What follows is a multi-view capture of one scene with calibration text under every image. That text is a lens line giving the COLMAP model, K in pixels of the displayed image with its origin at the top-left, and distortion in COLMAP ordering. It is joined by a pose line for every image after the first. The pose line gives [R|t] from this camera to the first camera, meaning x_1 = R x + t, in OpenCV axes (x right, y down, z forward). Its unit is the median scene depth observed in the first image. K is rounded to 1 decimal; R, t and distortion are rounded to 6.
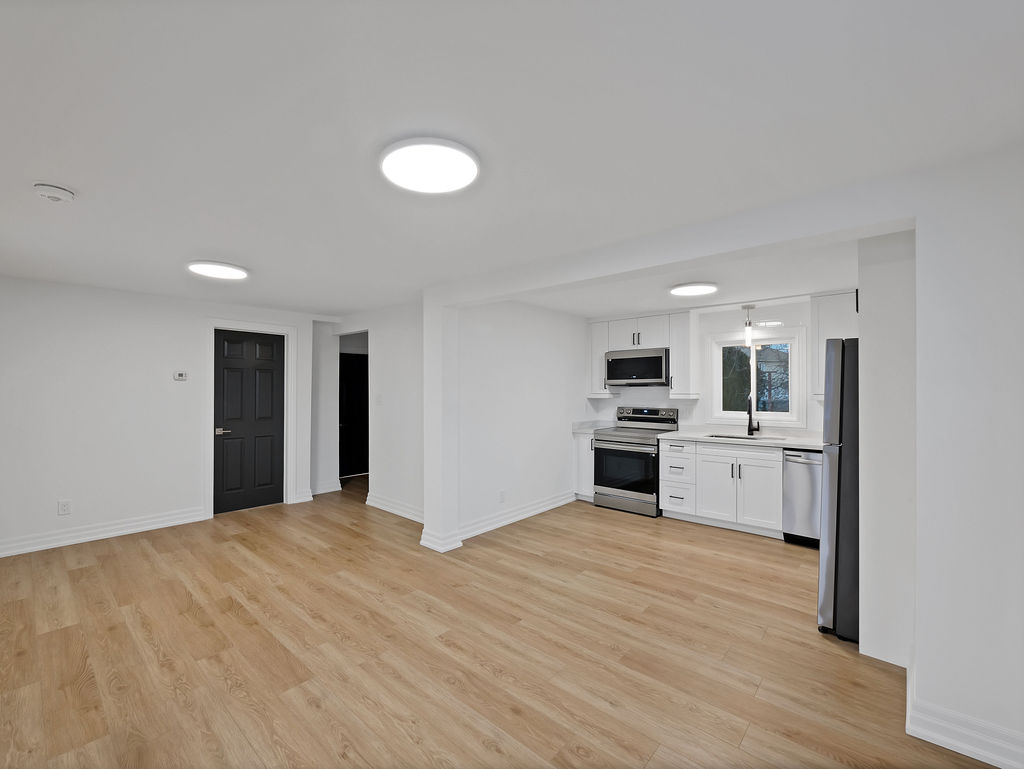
lens RADIAL K [[437.6, 0, 512.0], [0, 437.6, 384.5], [0, 0, 1]] dist [-0.008983, -0.000156]
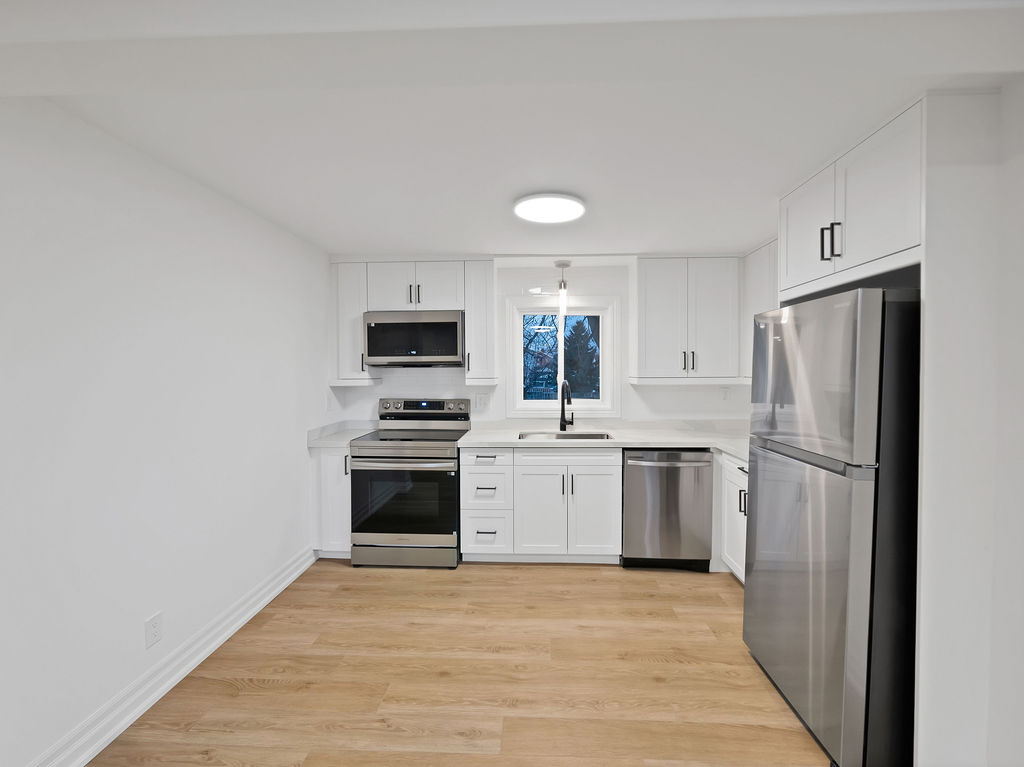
lens RADIAL K [[437.6, 0, 512.0], [0, 437.6, 383.5], [0, 0, 1]] dist [-0.008983, -0.000156]
pose [[0.786103, -0.017884, 0.617836, -0.004485], [-0.006696, 0.999276, 0.037445, 0.003461], [-0.618059, -0.033572, 0.785415, 0.436561]]
